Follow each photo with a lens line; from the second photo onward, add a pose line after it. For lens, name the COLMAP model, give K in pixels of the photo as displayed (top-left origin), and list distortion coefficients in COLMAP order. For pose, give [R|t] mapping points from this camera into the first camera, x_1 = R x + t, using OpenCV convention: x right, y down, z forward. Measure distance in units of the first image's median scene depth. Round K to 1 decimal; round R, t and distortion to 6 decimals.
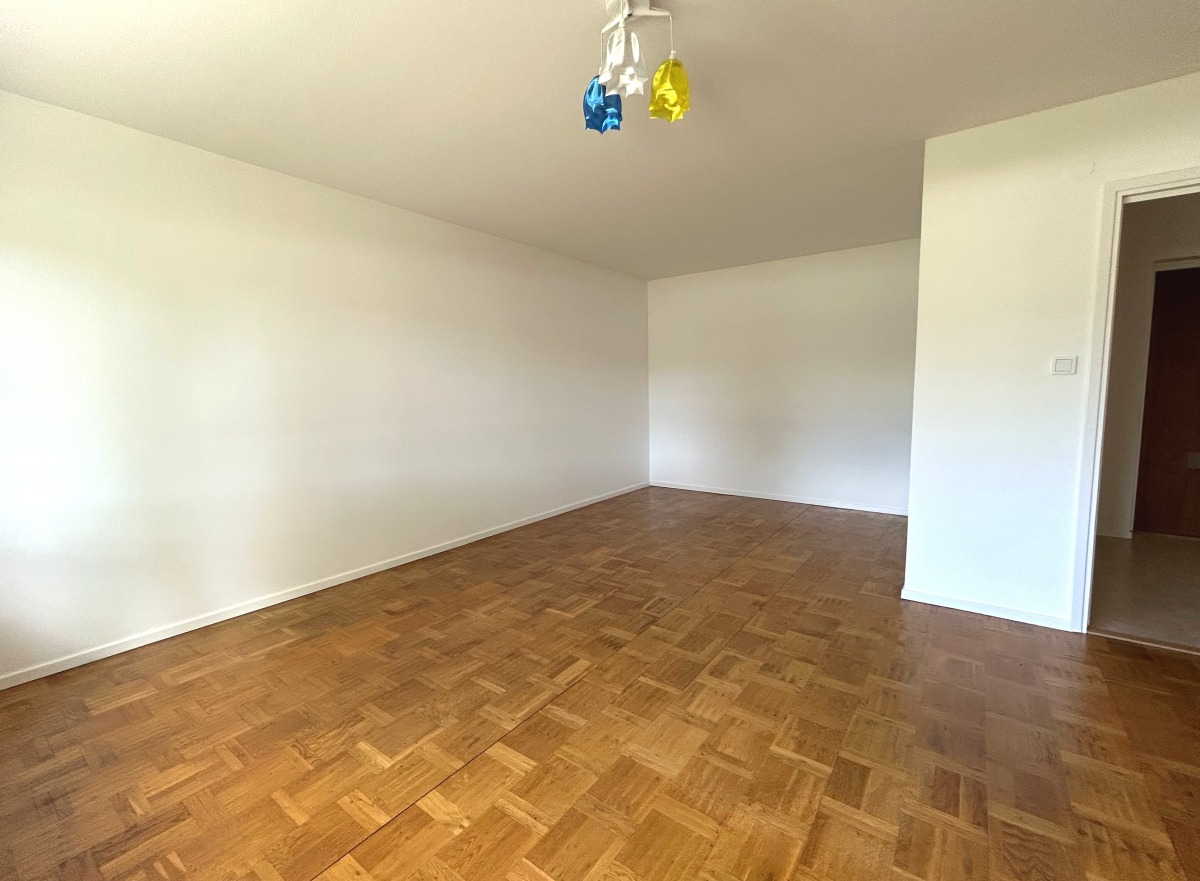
lens RADIAL K [[512.5, 0, 604.0], [0, 512.5, 438.6], [0, 0, 1]] dist [-0.000004, 0.000543]
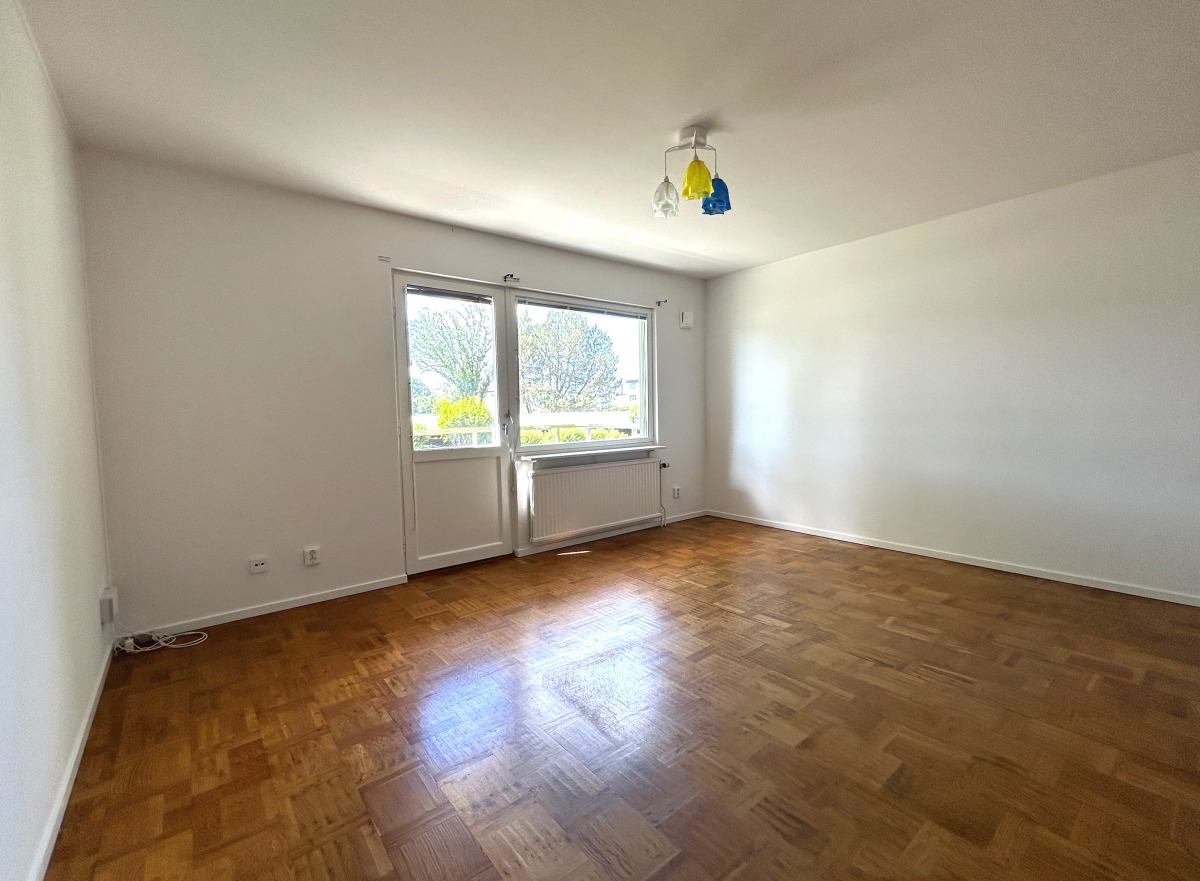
lens RADIAL K [[512.5, 0, 604.0], [0, 512.5, 438.6], [0, 0, 1]] dist [-0.000004, 0.000543]
pose [[-0.254428, 0.074710, -0.964202, 0.919205], [-0.073237, 0.992660, 0.096241, -0.054673], [0.964315, 0.095102, -0.247088, 0.668308]]
